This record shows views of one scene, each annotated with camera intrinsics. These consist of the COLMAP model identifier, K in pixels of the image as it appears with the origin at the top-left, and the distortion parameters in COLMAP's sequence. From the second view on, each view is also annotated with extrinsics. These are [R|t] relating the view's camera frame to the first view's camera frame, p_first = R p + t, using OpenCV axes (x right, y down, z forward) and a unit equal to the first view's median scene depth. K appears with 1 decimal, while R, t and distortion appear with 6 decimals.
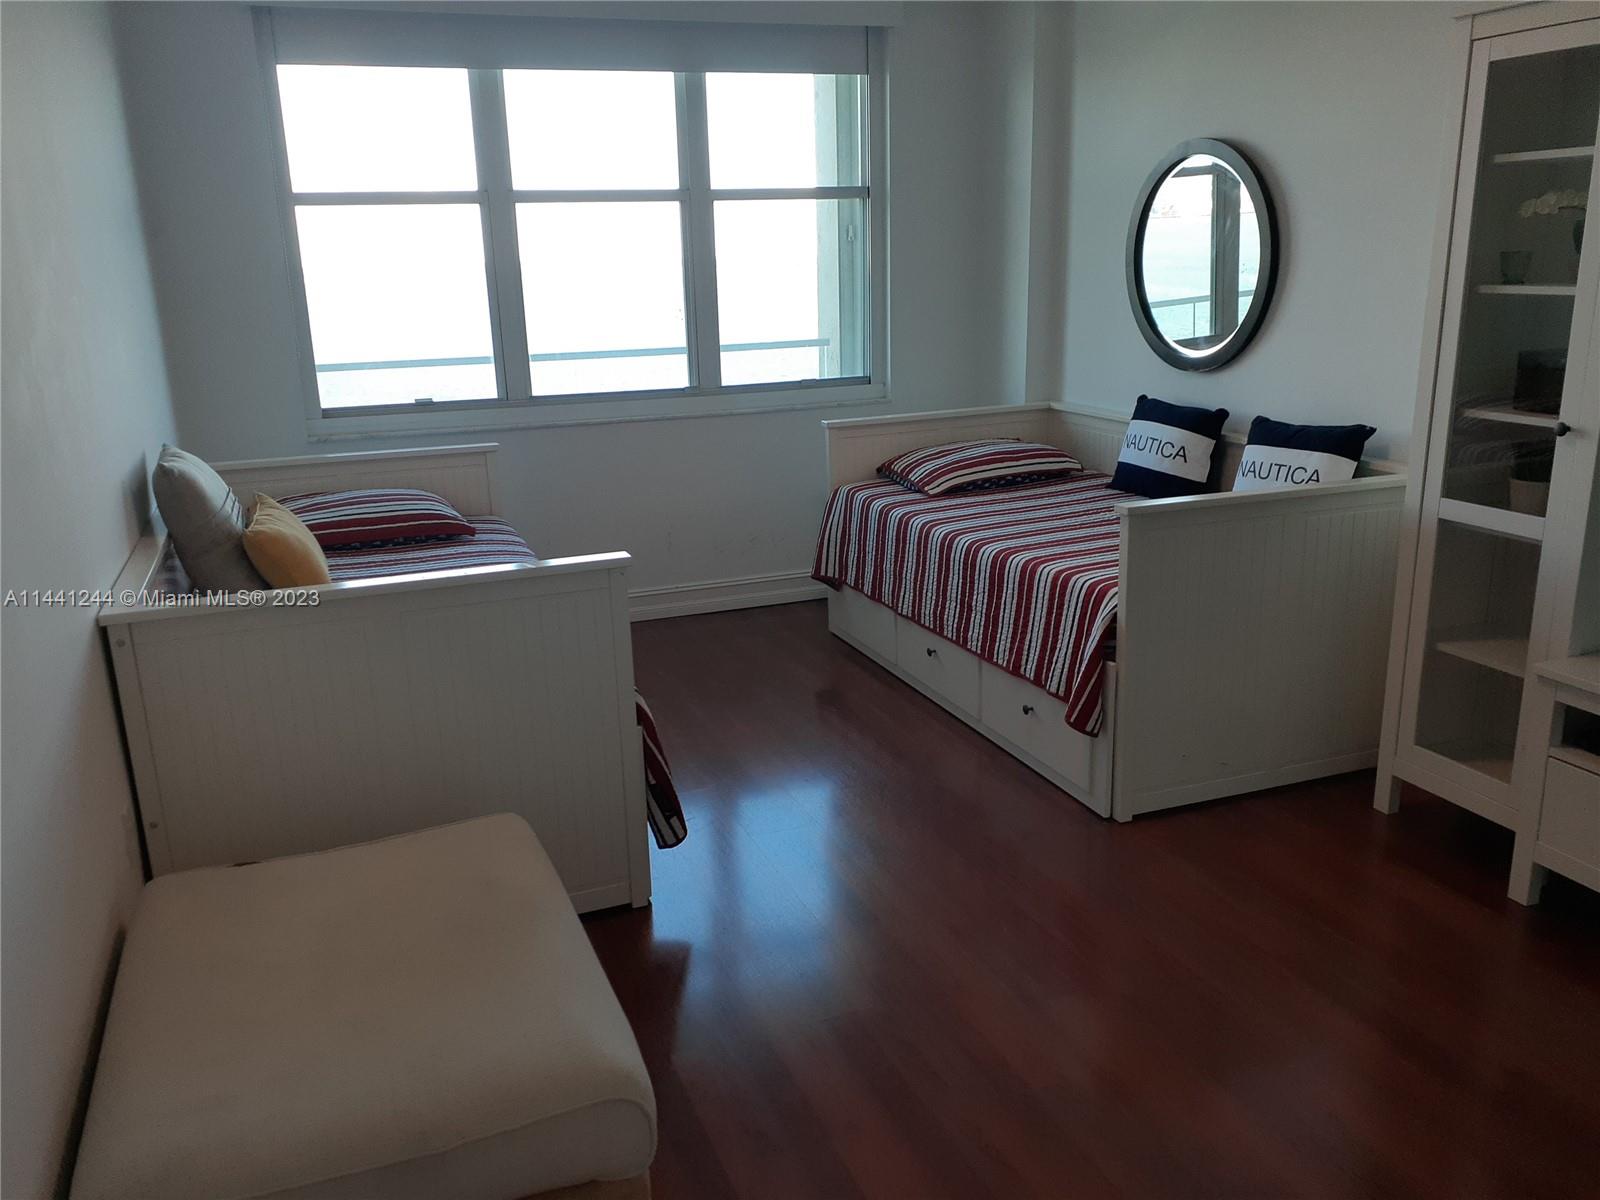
lens RADIAL K [[1309.0, 0, 800.0], [0, 1309.0, 600.0], [0, 0, 1]] dist [0.365075, -0.718885]
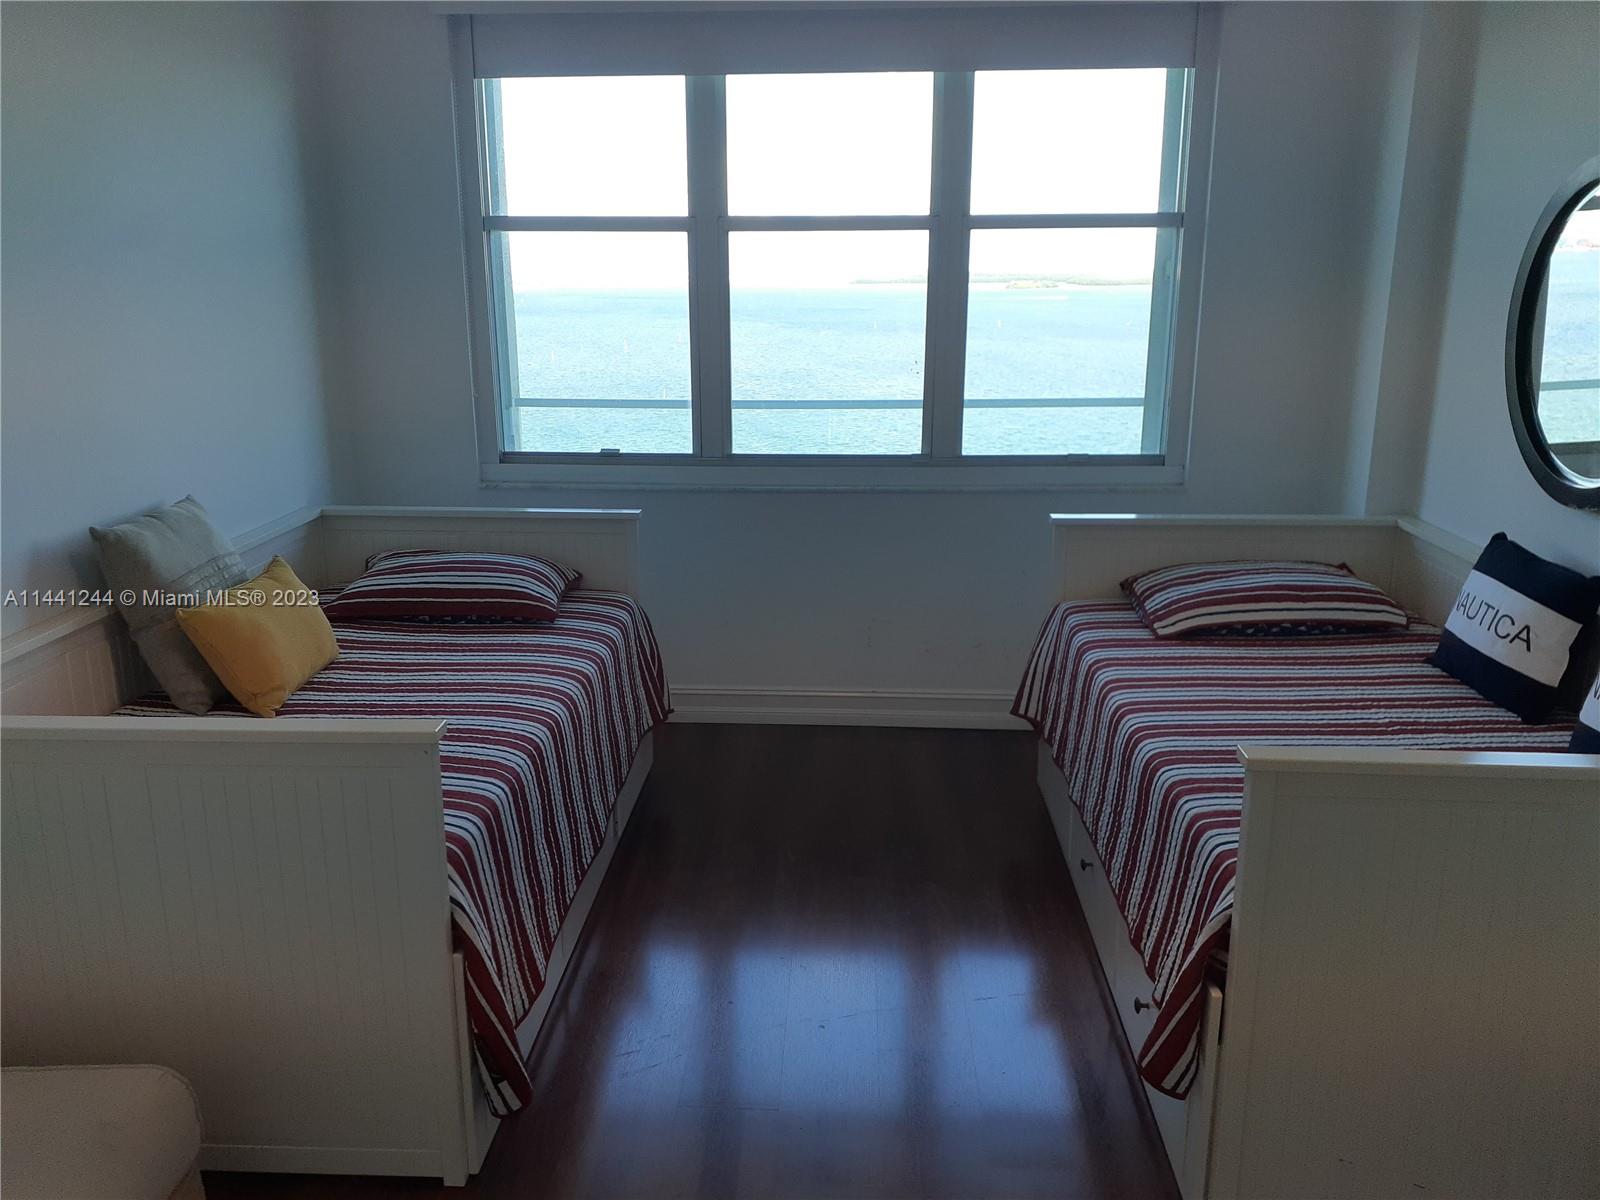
lens RADIAL K [[1313.9, 0, 801.1], [0, 1313.9, 637.9], [0, 0, 1]] dist [0.126482, -0.166089]
pose [[0.914844, 0.136051, -0.380198, 0.190524], [-0.130623, 0.990618, 0.040175, -0.079773], [0.382097, 0.012909, 0.924032, 0.250835]]
